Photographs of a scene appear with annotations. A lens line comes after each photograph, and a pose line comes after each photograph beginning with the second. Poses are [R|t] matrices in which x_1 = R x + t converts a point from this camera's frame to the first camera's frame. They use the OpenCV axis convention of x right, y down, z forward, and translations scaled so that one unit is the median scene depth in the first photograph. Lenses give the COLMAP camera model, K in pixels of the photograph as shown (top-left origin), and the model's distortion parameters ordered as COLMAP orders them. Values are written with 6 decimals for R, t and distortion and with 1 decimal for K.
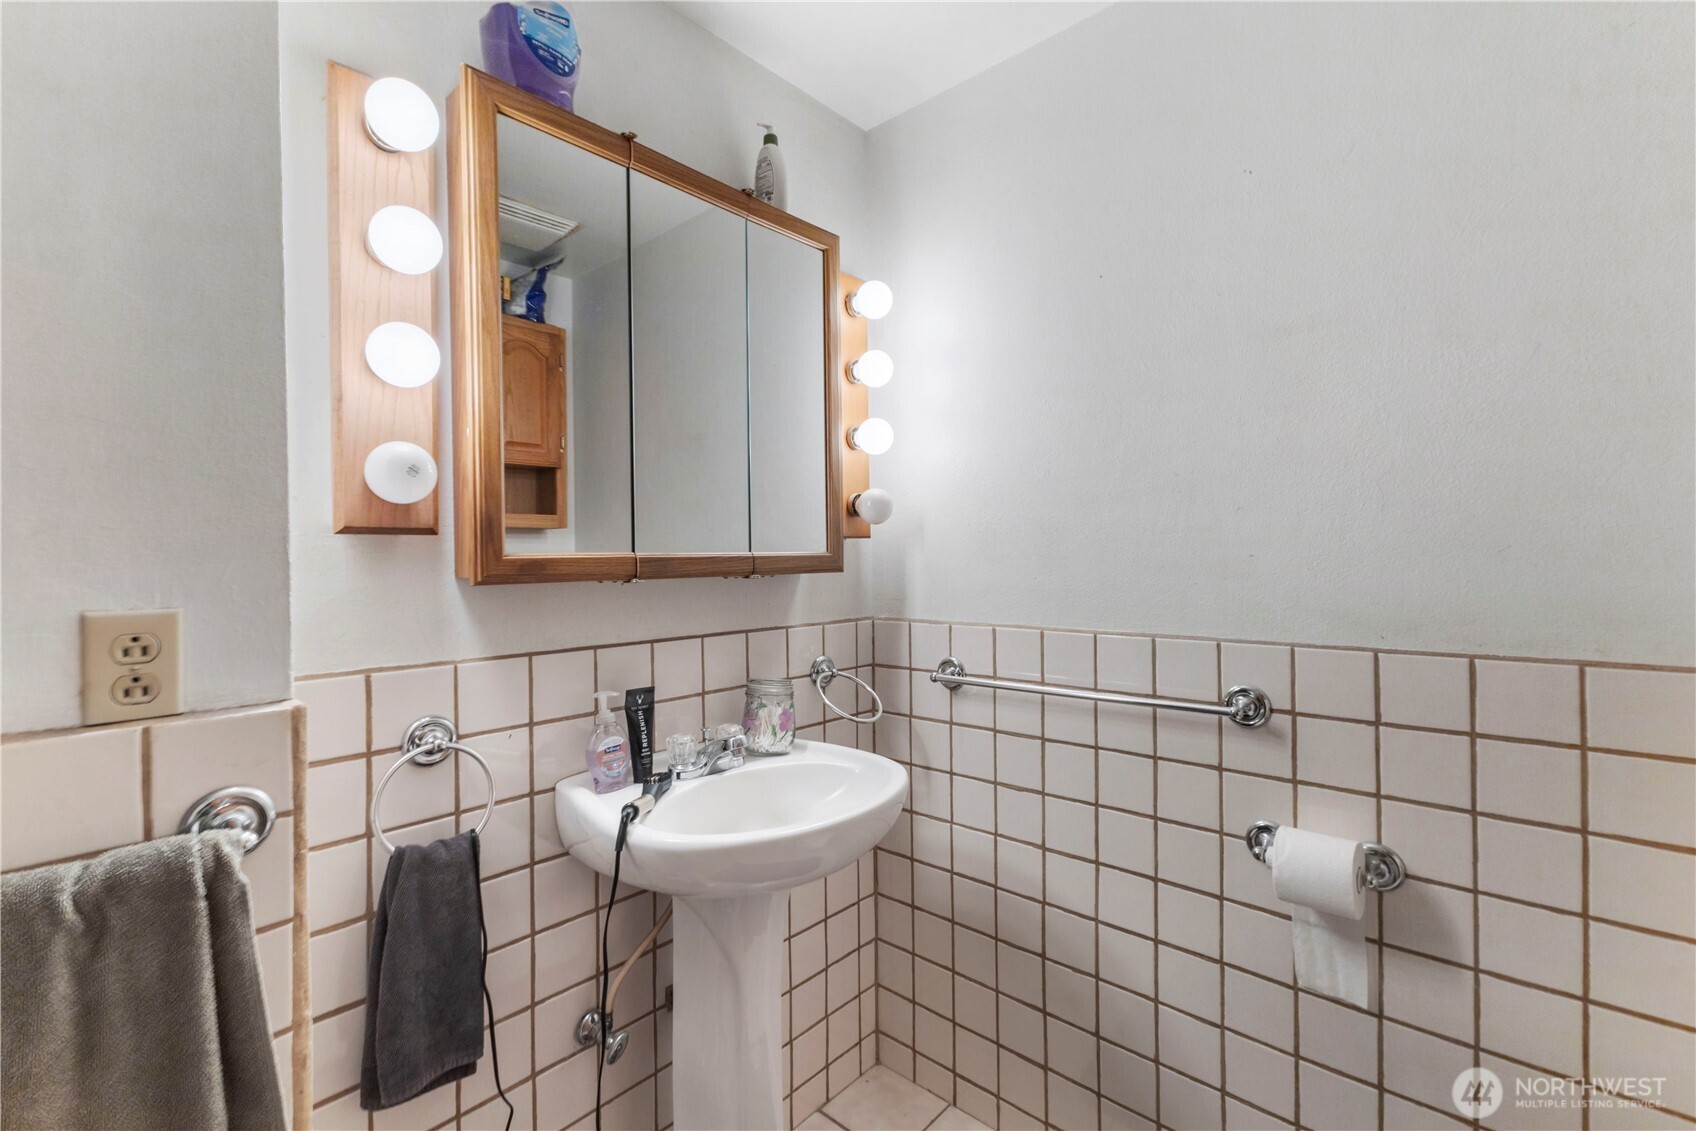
lens RADIAL K [[738.2, 0, 891.9], [0, 738.2, 560.7], [0, 0, 1]] dist [0.011427, -0.003606]
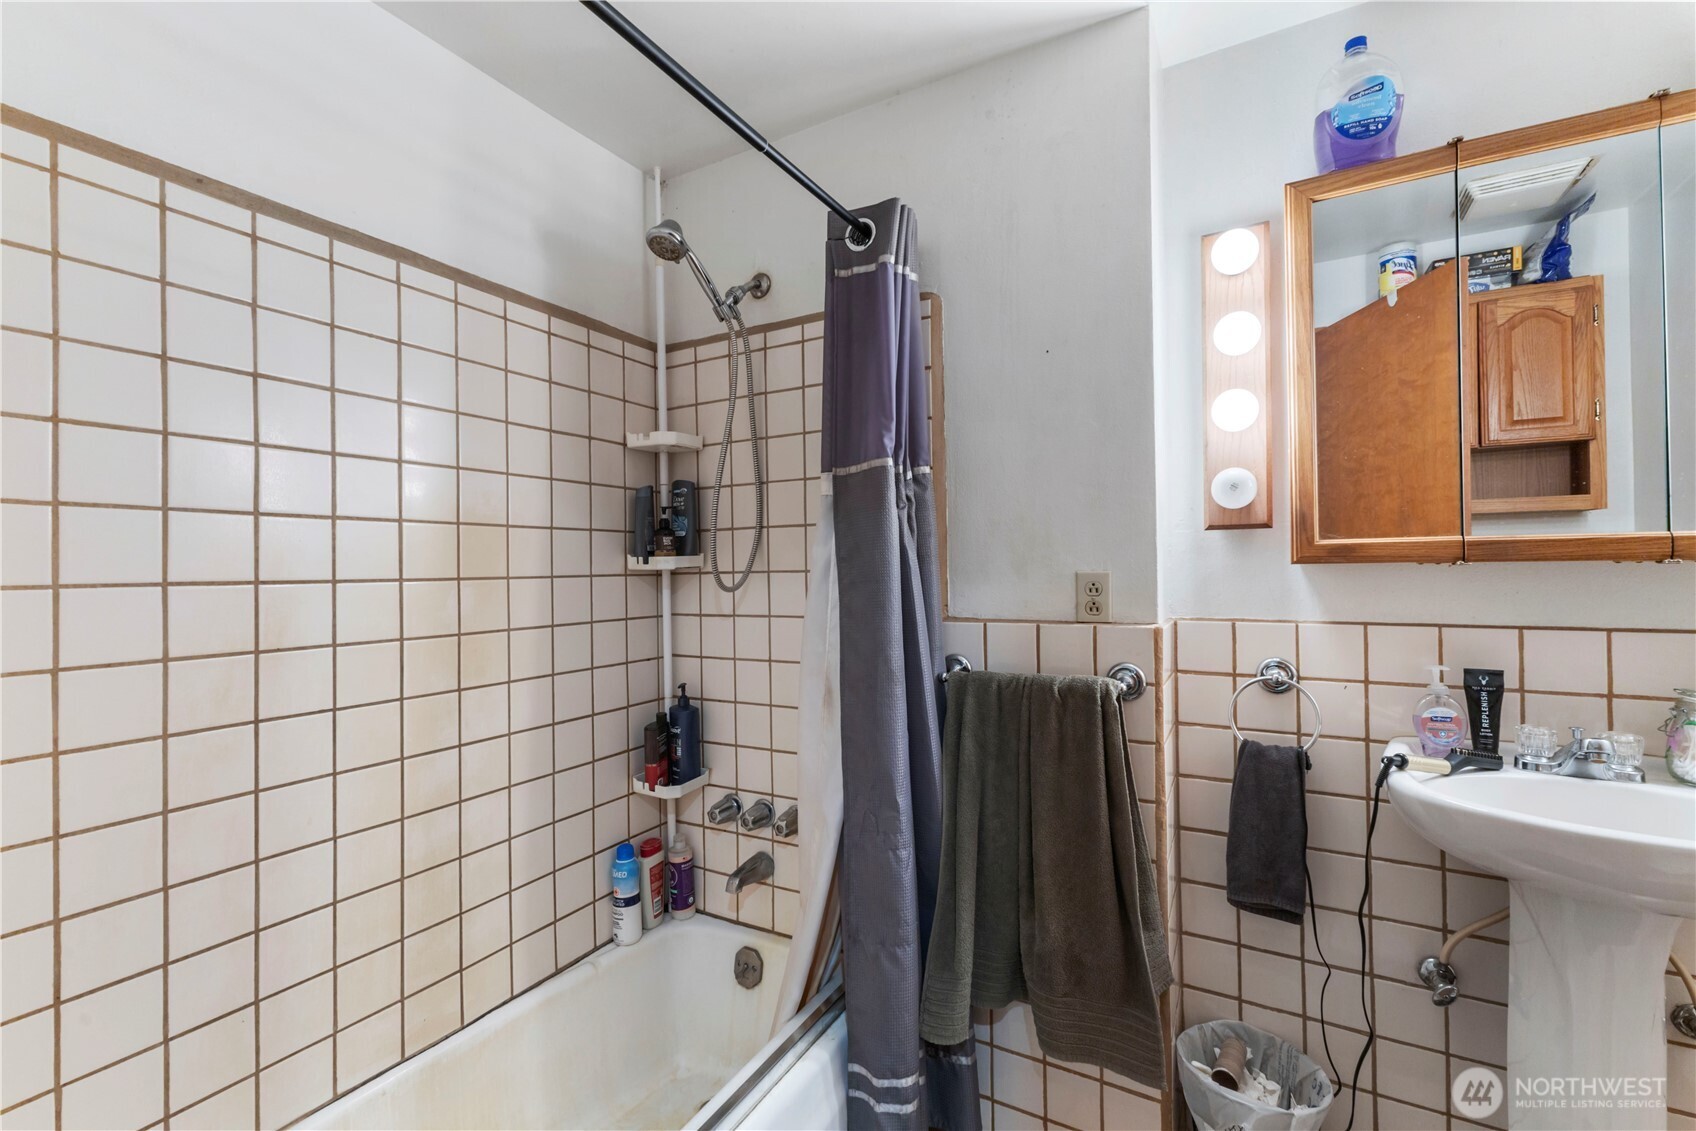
lens RADIAL K [[738.2, 0, 842.1], [0, 738.2, 561.4], [0, 0, 1]] dist [0.011427, -0.003606]
pose [[0.204045, 0.004699, -0.978950, 0.520695], [0.006575, 0.999959, 0.006170, 0.012804], [0.978939, -0.007696, 0.204005, -0.075448]]
